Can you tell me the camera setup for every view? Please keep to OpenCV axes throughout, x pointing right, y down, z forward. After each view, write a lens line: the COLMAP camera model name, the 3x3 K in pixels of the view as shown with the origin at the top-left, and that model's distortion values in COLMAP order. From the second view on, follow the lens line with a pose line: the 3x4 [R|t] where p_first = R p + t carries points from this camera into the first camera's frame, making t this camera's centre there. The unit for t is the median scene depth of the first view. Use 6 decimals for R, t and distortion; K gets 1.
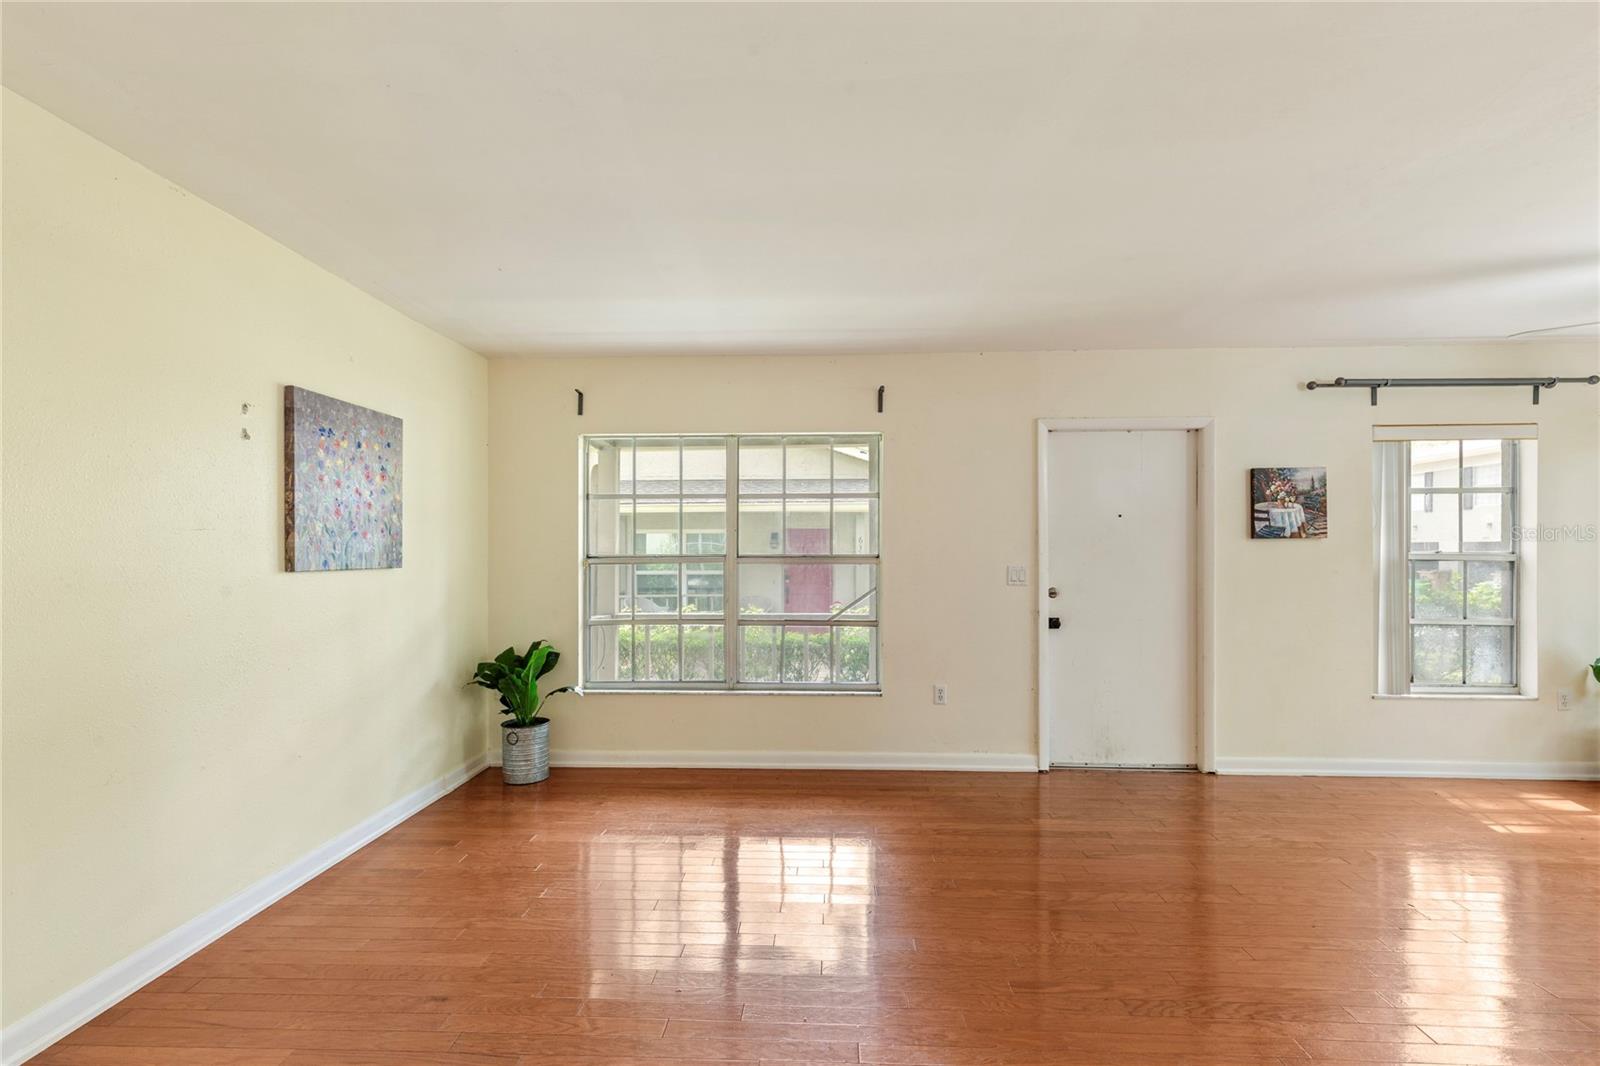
lens RADIAL K [[723.9, 0, 796.3], [0, 723.9, 549.2], [0, 0, 1]] dist [0.000836, -0.000462]
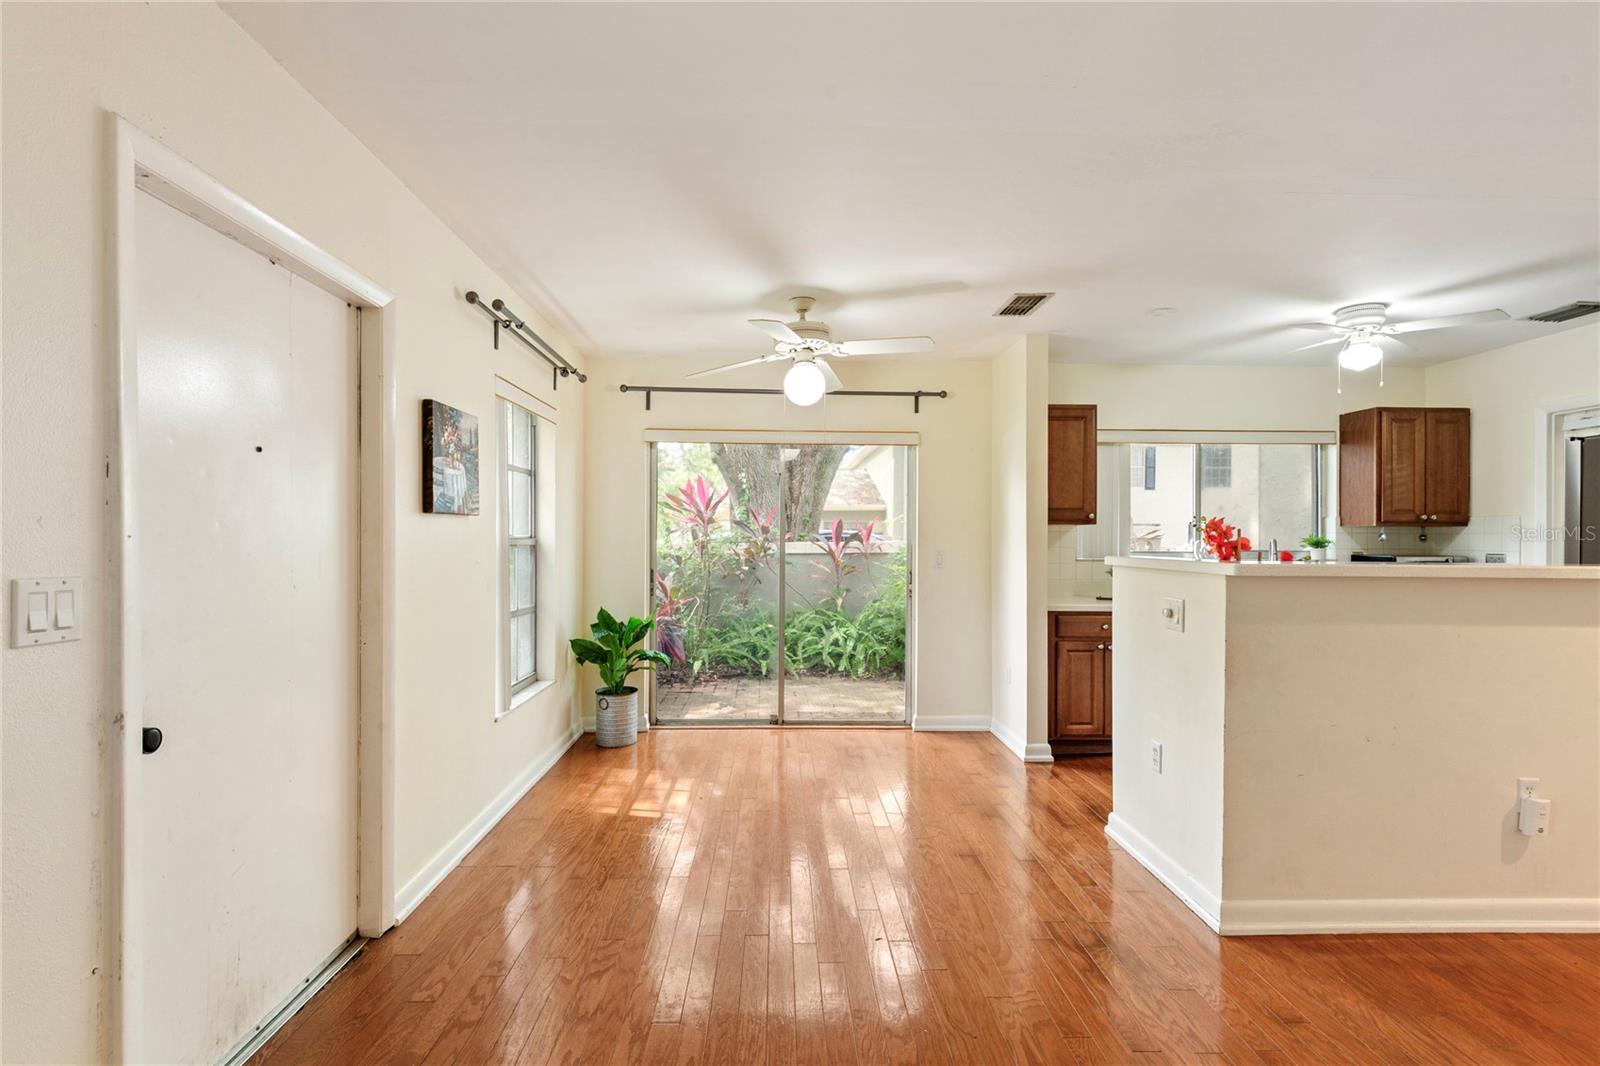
lens RADIAL K [[719.9, 0, 792.5], [0, 719.9, 536.2], [0, 0, 1]] dist [0.004204, 0.000268]
pose [[-0.074142, 0.000767, 0.997247, -0.008988], [-0.006723, 0.999977, -0.001269, 0.005359], [-0.997225, -0.006799, -0.074135, 0.892380]]
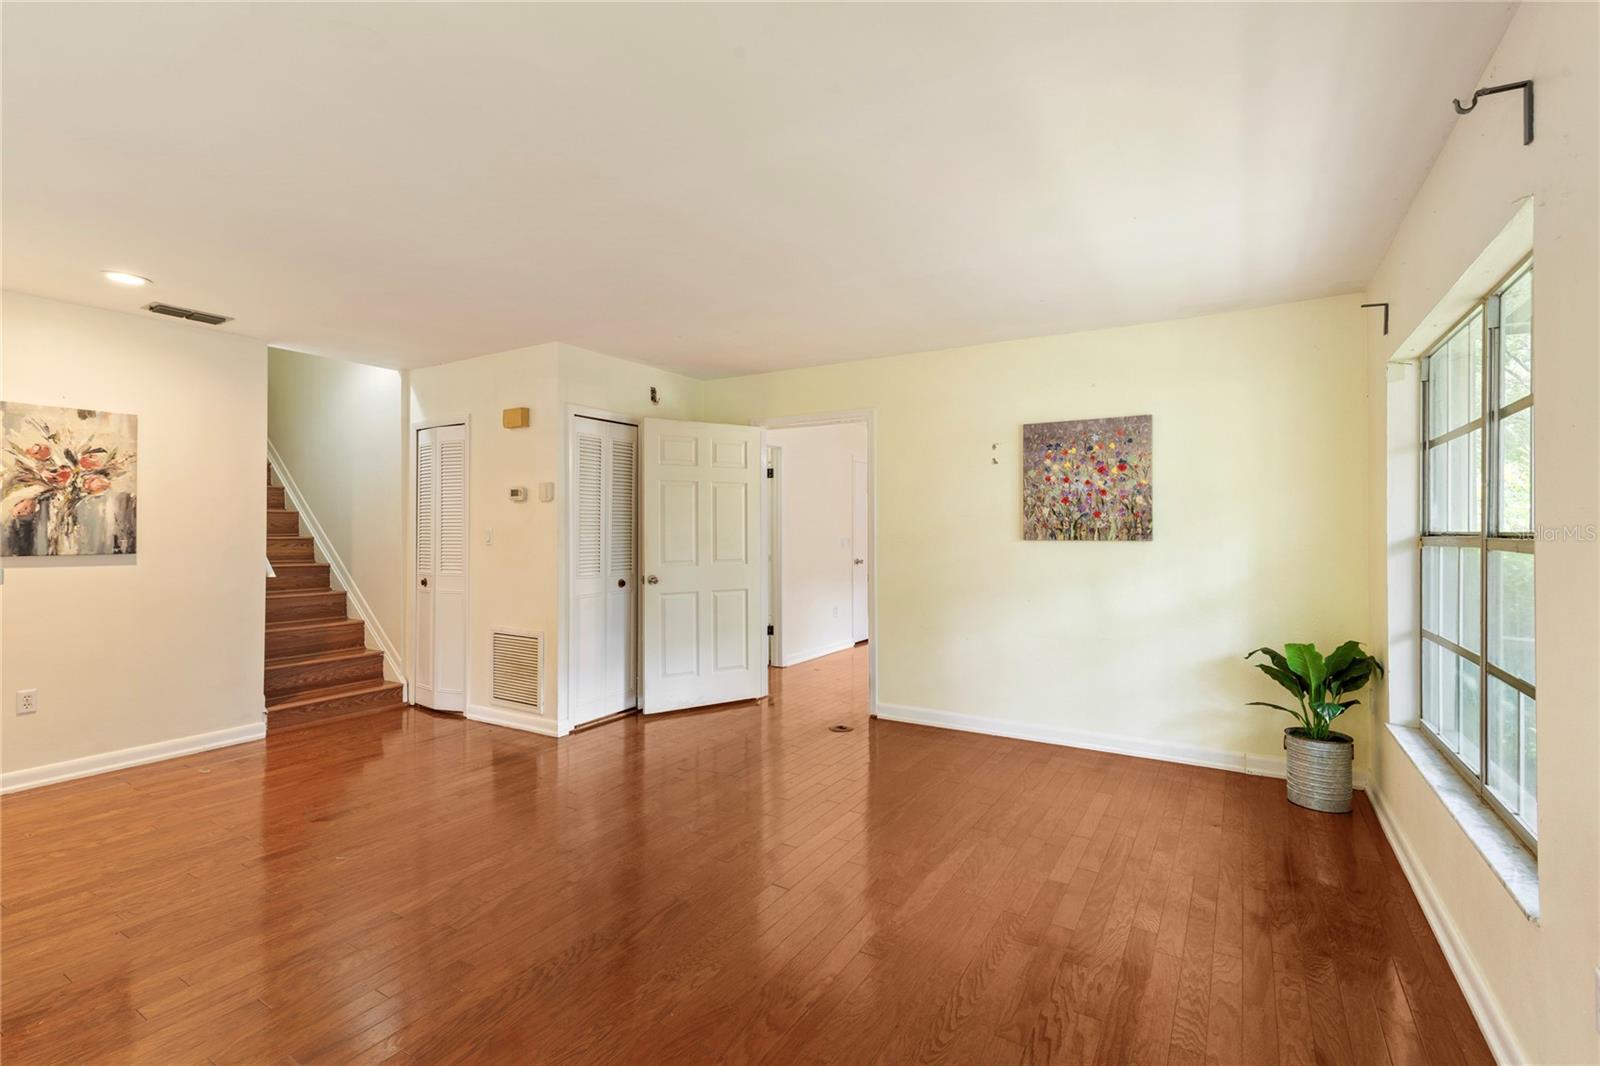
lens RADIAL K [[724.7, 0, 796.5], [0, 724.7, 522.6], [0, 0, 1]] dist [0.004318, -0.000038]
pose [[-0.480239, -0.007335, -0.877107, 0.769735], [0.003169, 0.999944, -0.010098, 0.006149], [0.877132, -0.007629, -0.480189, 1.061896]]
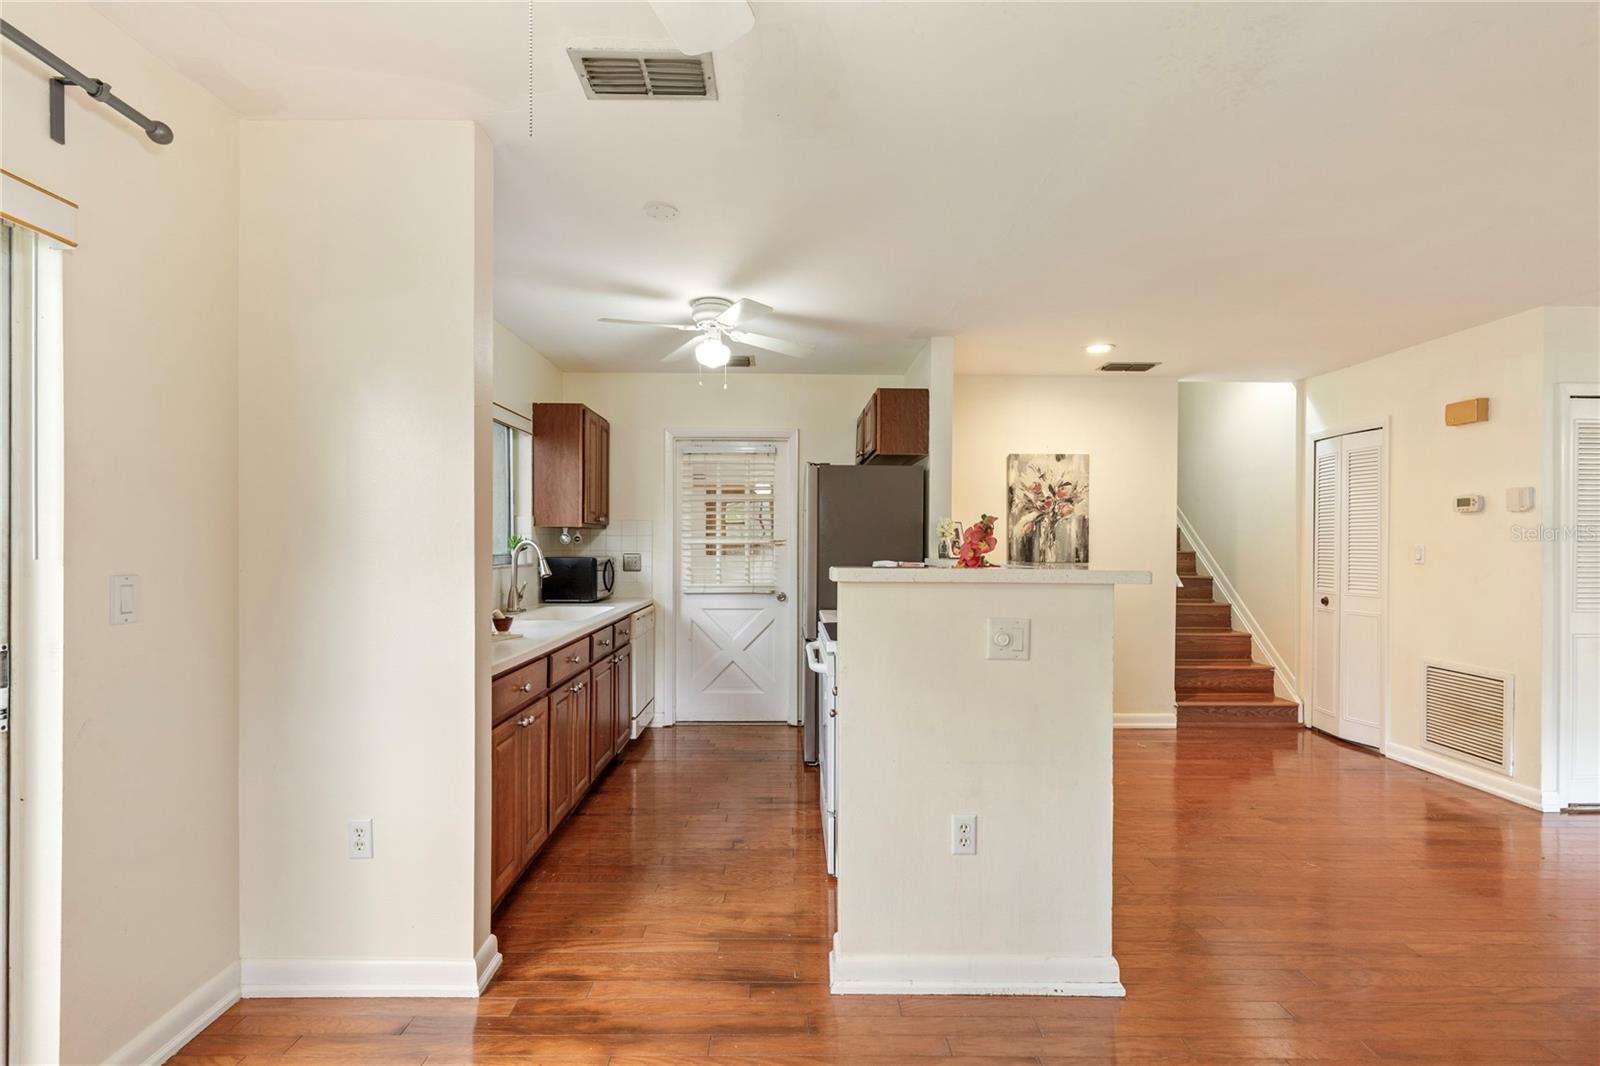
lens RADIAL K [[718.4, 0, 789.7], [0, 718.4, 543.4], [0, 0, 1]] dist [0.002226, 0.000497]
pose [[-0.998641, -0.004981, -0.051870, 0.943632], [-0.004957, 0.999988, -0.000586, 0.005258], [0.051872, -0.000328, -0.998654, 1.016550]]
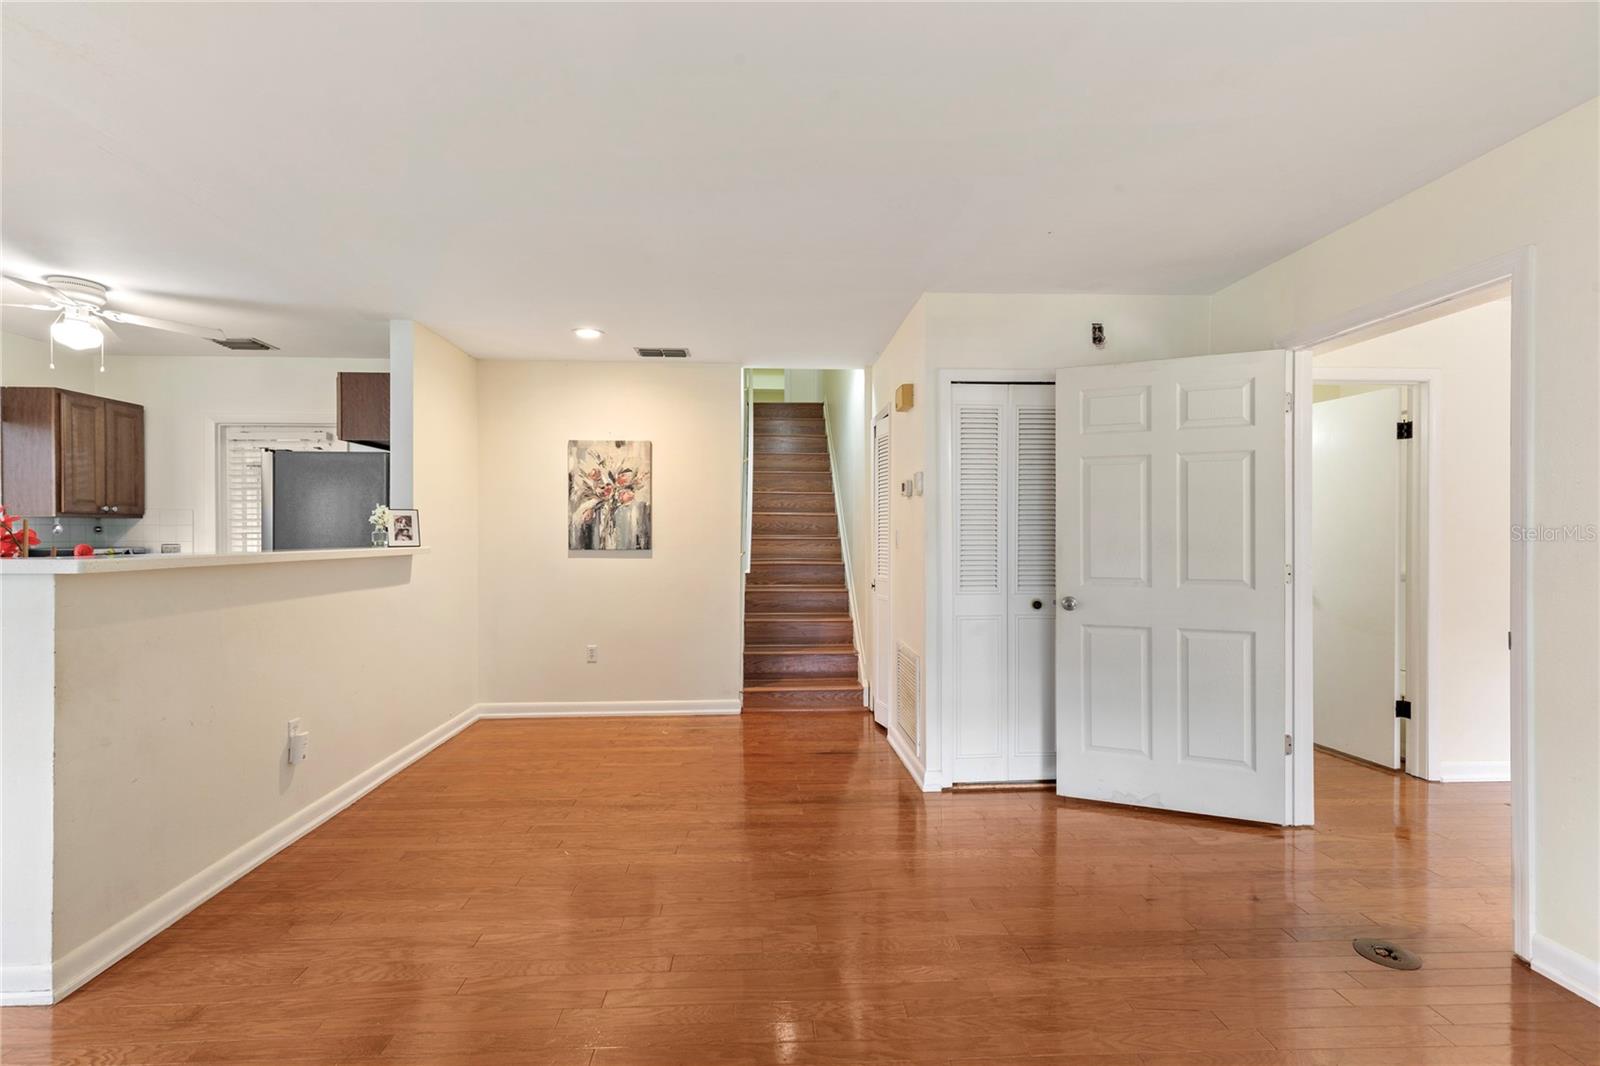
lens RADIAL K [[715.5, 0, 792.6], [0, 715.5, 535.7], [0, 0, 1]] dist [0.004585, -0.000002]
pose [[-0.995251, 0.002065, -0.097321, 0.113952], [0.001636, 0.999989, 0.004488, 0.006334], [0.097329, 0.004307, -0.995243, 1.057363]]
